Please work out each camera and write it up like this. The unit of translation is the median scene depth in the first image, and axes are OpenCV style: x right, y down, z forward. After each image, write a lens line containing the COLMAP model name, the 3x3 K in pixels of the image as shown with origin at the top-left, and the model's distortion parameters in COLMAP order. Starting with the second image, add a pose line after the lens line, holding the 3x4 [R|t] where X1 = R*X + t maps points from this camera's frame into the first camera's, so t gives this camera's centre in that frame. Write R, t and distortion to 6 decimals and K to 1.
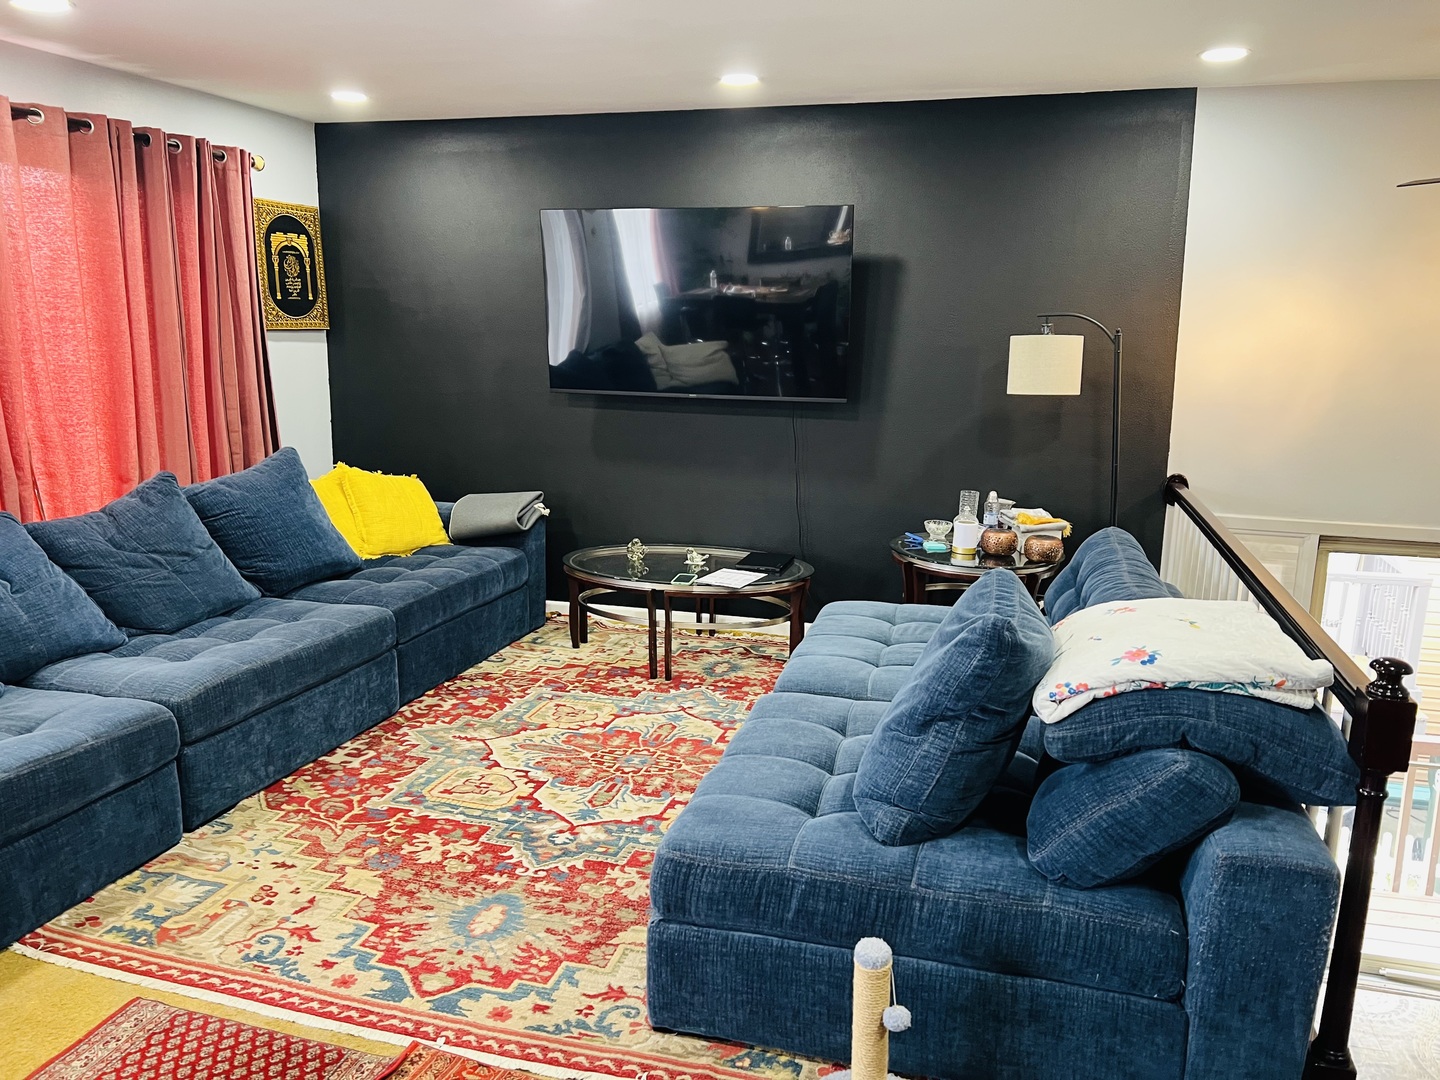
lens RADIAL K [[1083.6, 0, 723.6], [0, 1083.6, 545.1], [0, 0, 1]] dist [0.025878, -0.032065]
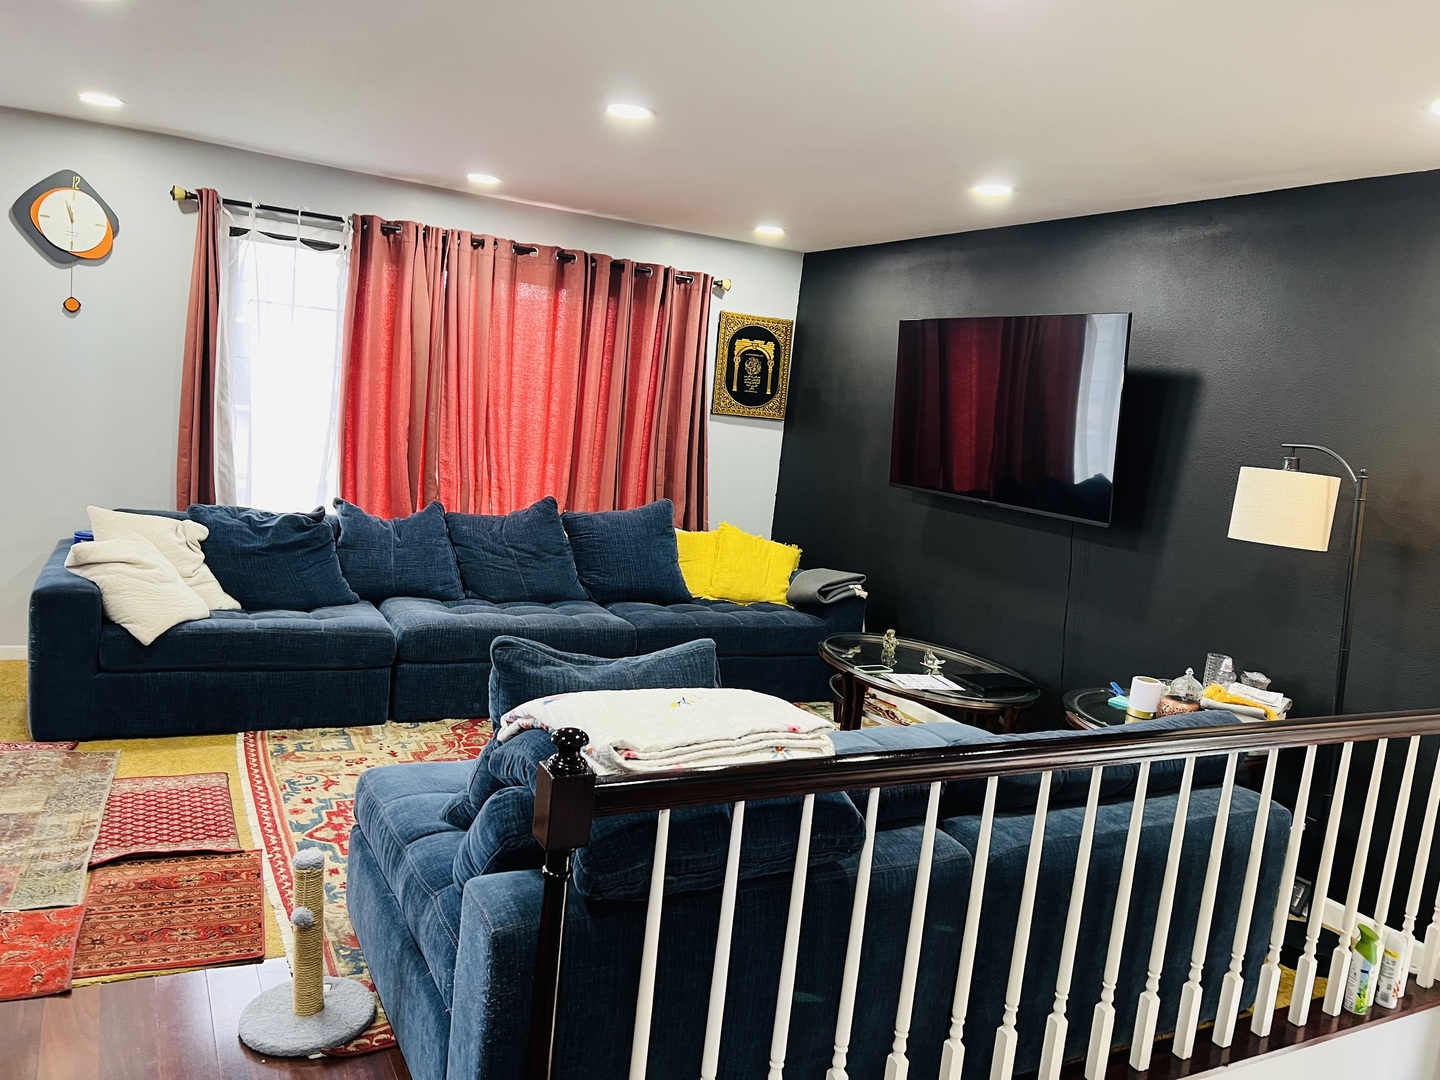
lens RADIAL K [[1083.6, 0, 754.9], [0, 1083.6, 562.9], [0, 0, 1]] dist [0.025878, -0.032065]
pose [[0.693977, 0.159604, -0.702084, 0.532127], [-0.234535, 0.972047, -0.010852, -0.025613], [0.680727, 0.172194, 0.712011, 0.164314]]
